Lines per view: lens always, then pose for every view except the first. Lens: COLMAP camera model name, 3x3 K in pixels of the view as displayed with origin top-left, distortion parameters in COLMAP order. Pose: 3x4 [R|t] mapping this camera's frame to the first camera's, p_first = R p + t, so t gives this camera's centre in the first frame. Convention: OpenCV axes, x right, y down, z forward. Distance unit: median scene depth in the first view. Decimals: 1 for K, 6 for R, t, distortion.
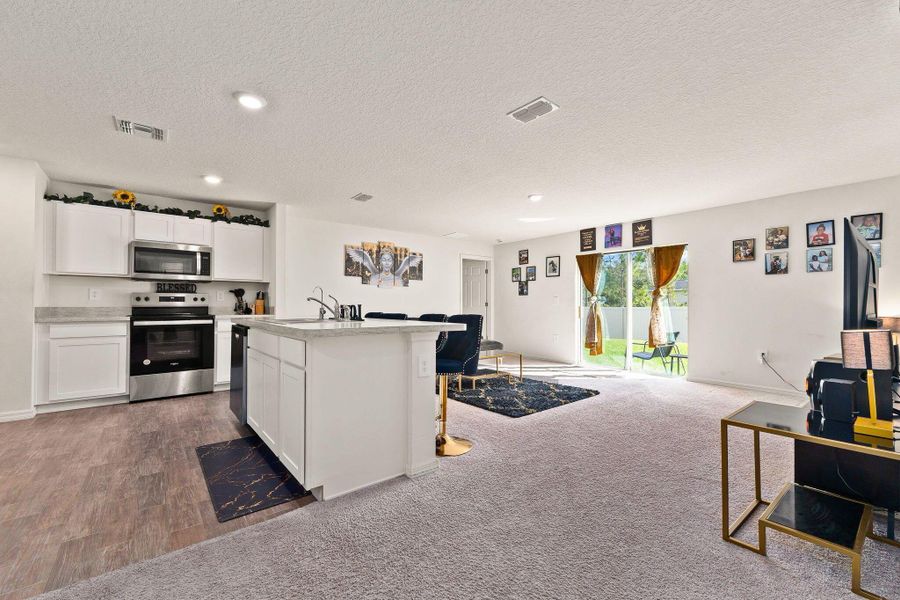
lens RADIAL K [[377.9, 0, 455.1], [0, 377.9, 304.2], [0, 0, 1]] dist [0.002110, 0.000652]
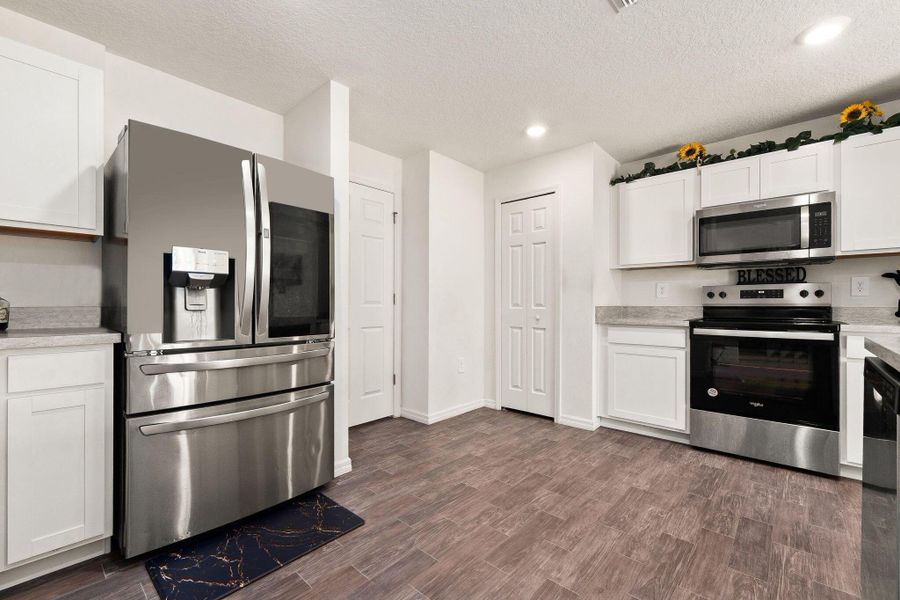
lens RADIAL K [[377.9, 0, 457.0], [0, 377.9, 301.8], [0, 0, 1]] dist [0.002110, 0.000652]
pose [[0.153355, -0.002344, -0.988168, -0.224652], [0.004921, 0.999987, -0.001608, -0.002390], [0.988159, -0.004616, 0.153365, 0.434274]]
